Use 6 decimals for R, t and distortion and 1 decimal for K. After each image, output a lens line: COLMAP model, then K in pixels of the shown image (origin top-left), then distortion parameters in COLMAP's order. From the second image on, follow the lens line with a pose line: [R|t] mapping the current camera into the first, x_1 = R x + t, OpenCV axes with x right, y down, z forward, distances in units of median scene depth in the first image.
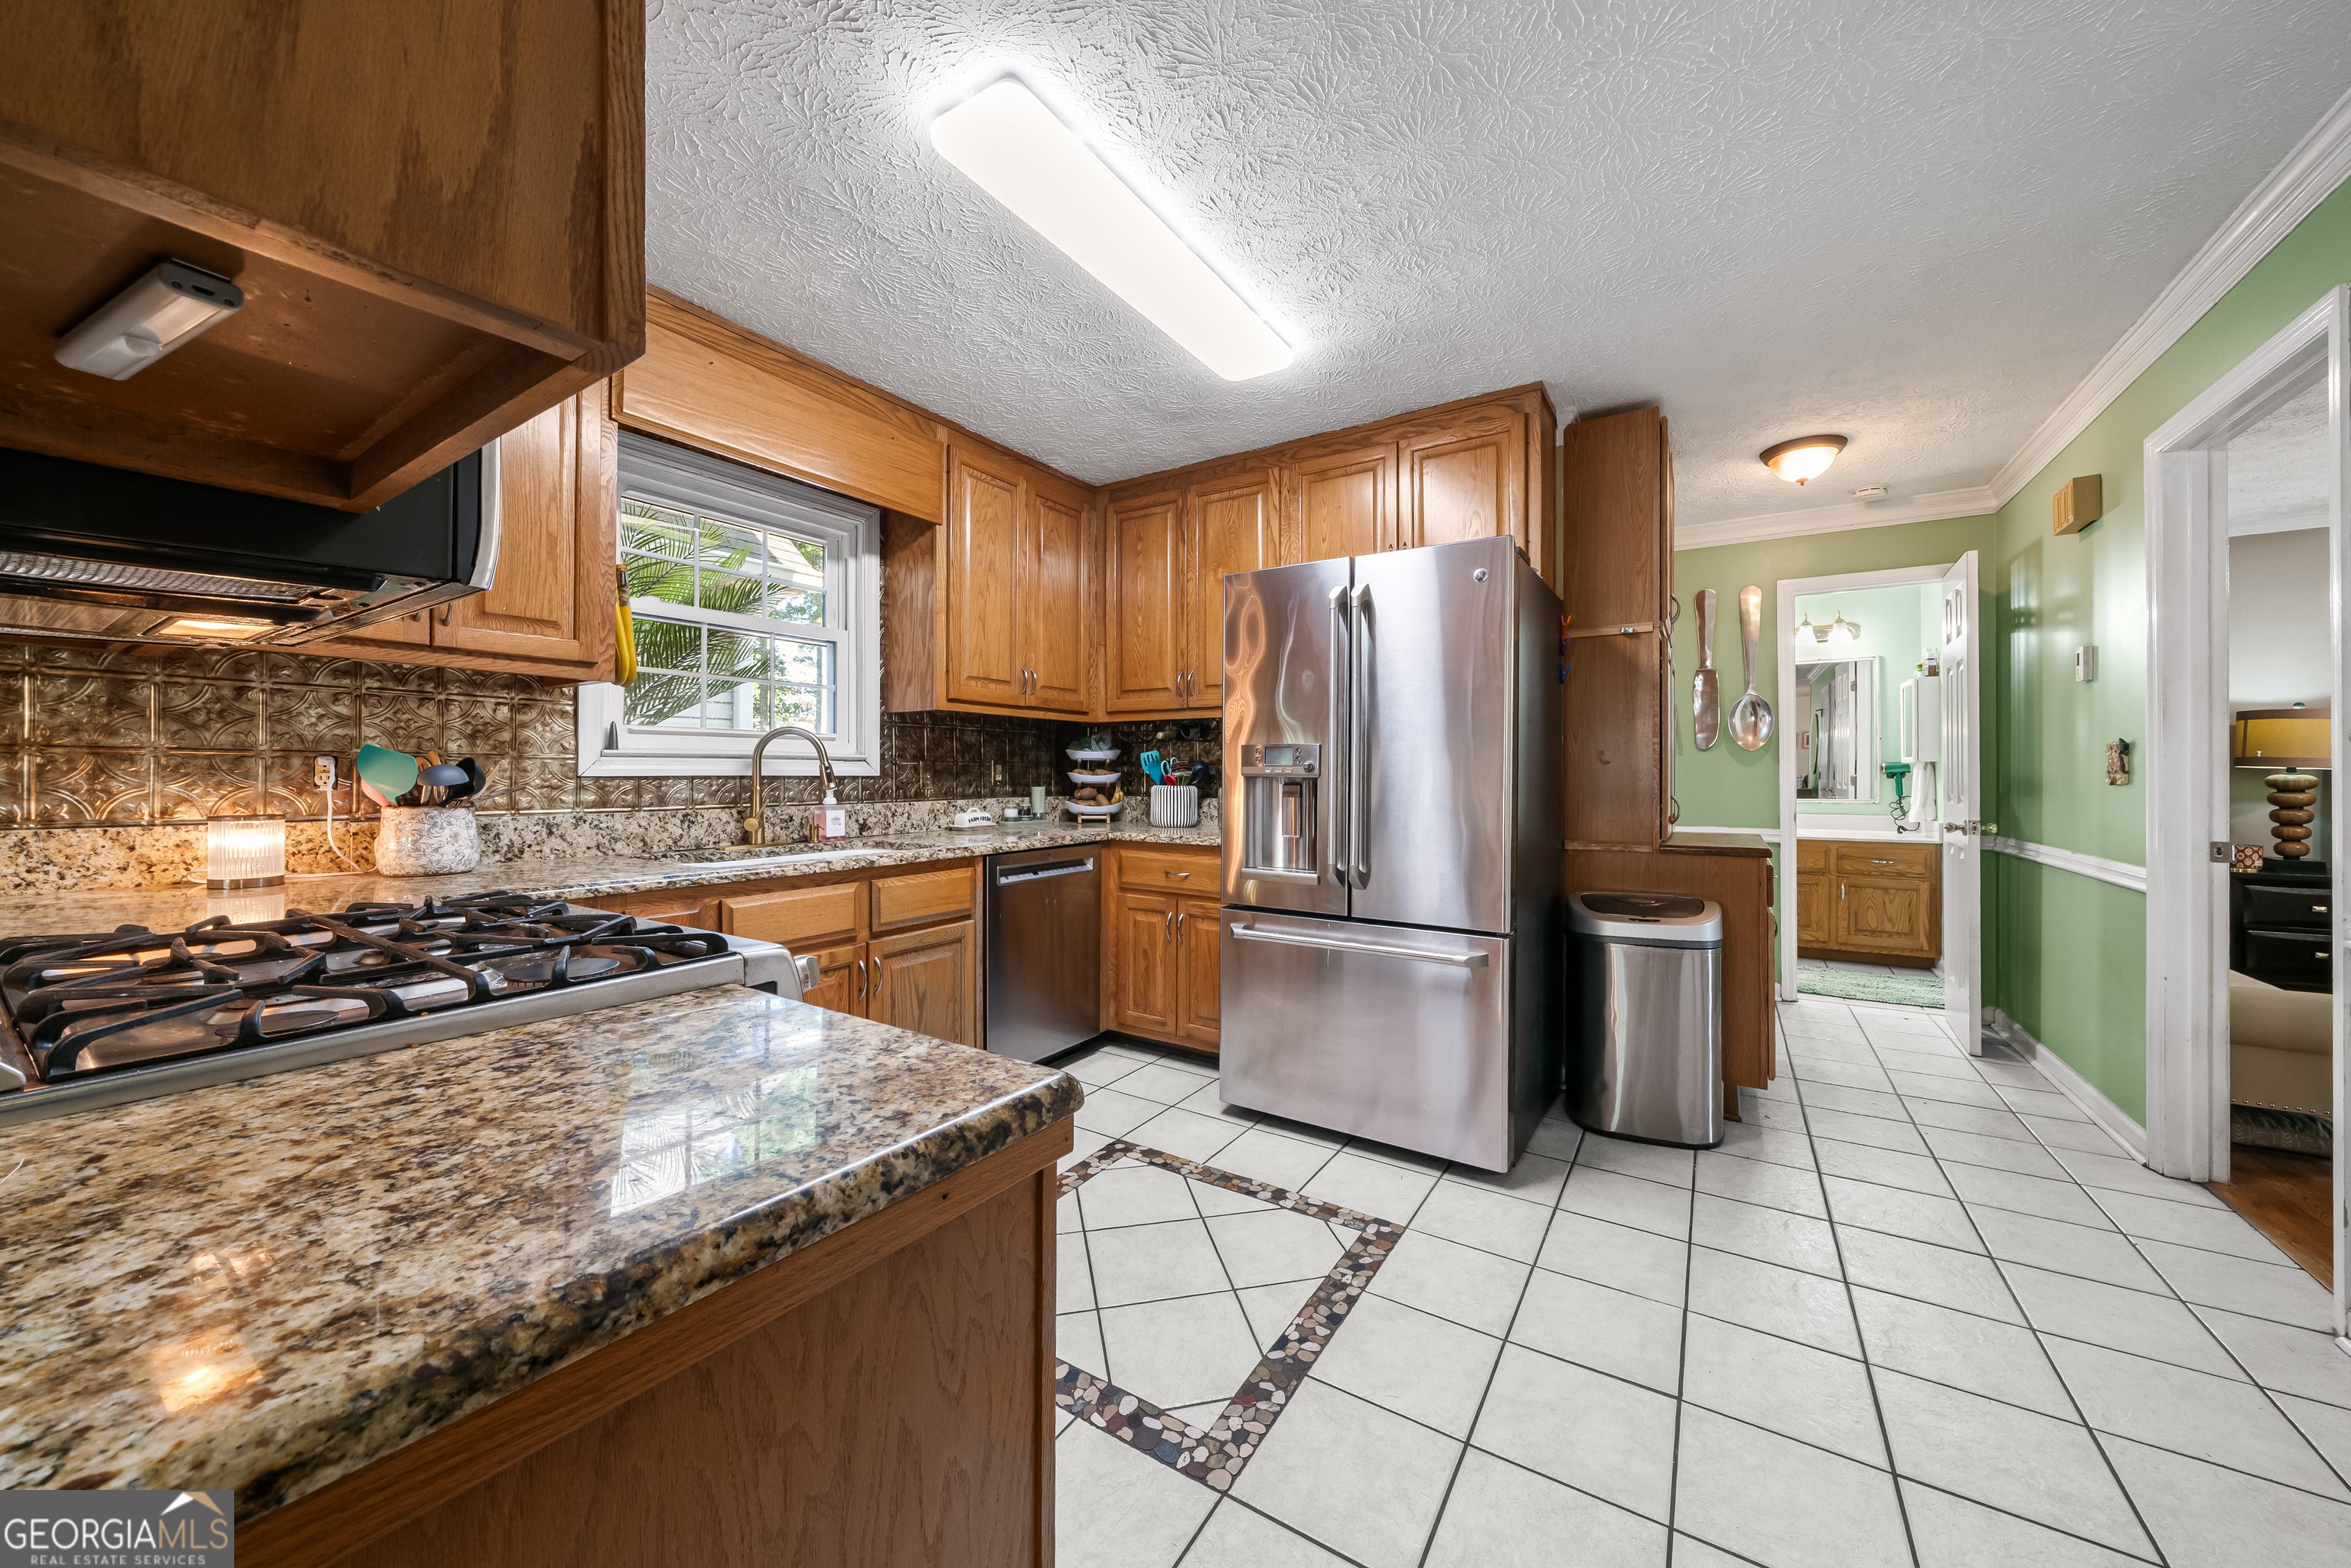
lens RADIAL K [[789.7, 0, 1205.7], [0, 789.7, 761.2], [0, 0, 1]] dist [-0.006827, 0.000559]
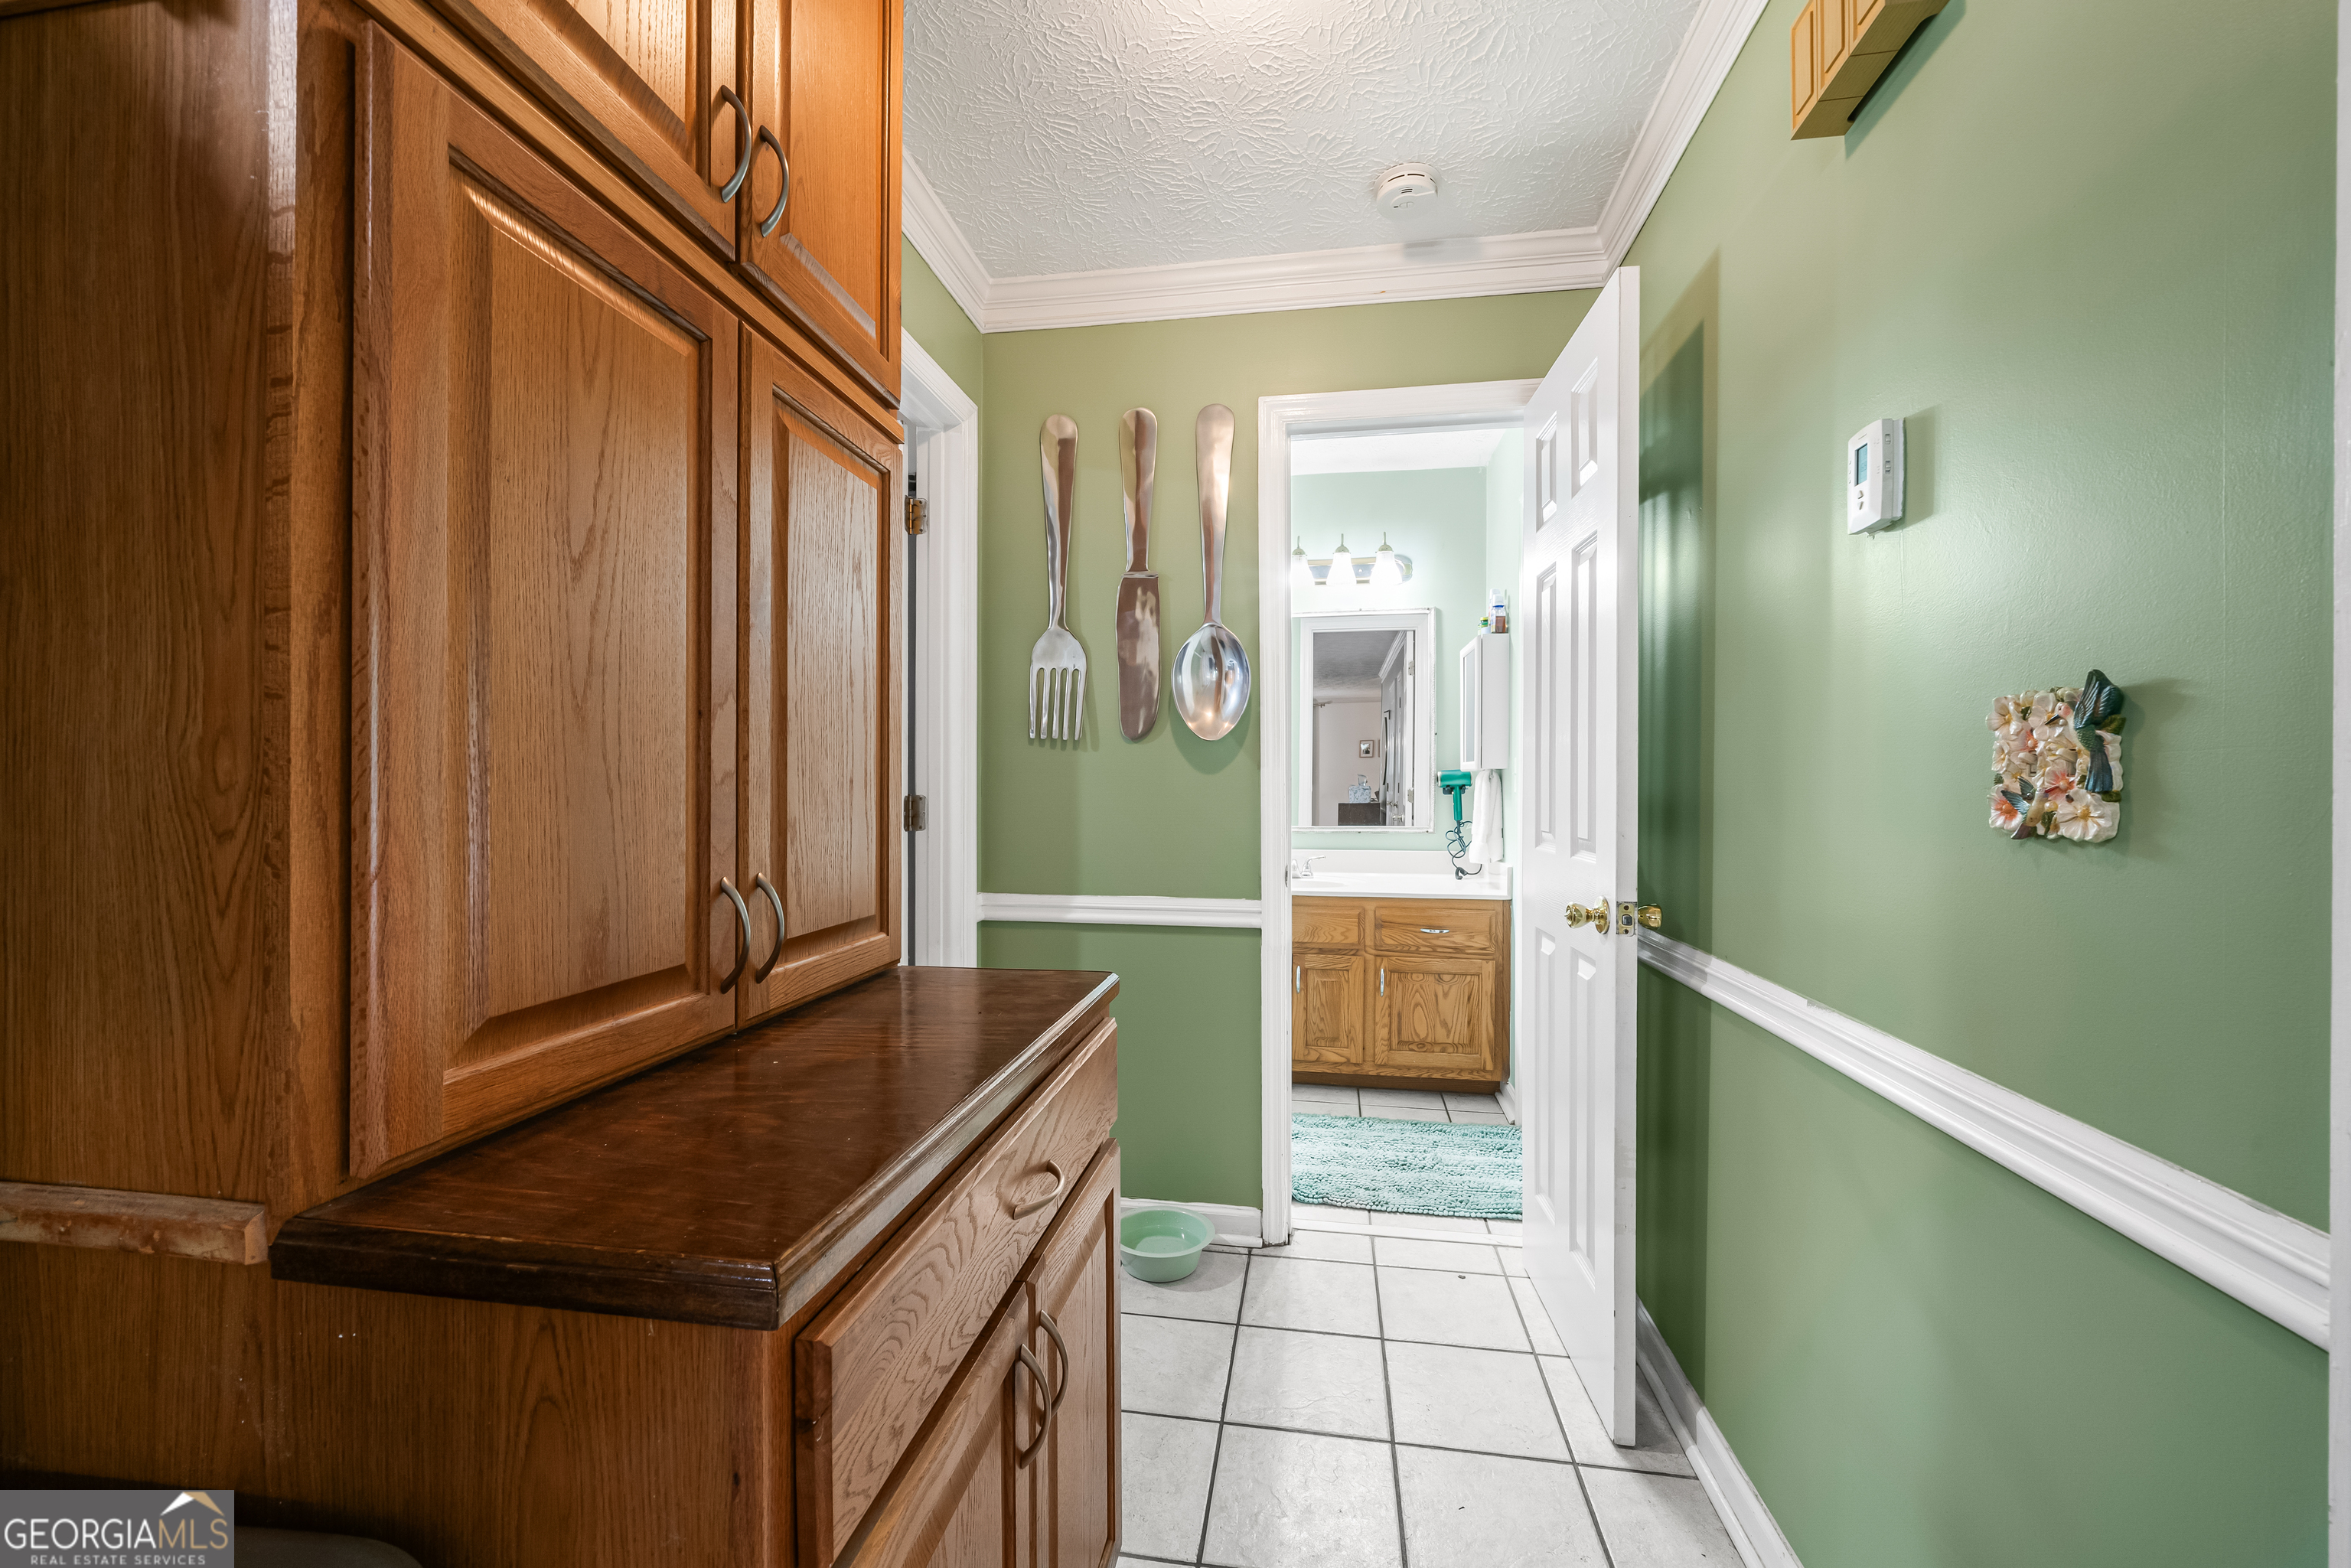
lens RADIAL K [[897.3, 0, 1159.2], [0, 897.3, 772.8], [0, 0, 1]] dist [-0.006233, 0.001168]
pose [[0.922366, 0.005817, 0.386272, 0.386547], [-0.007302, 0.999971, 0.002378, 0.004126], [-0.386247, -0.005014, 0.922382, 0.432253]]
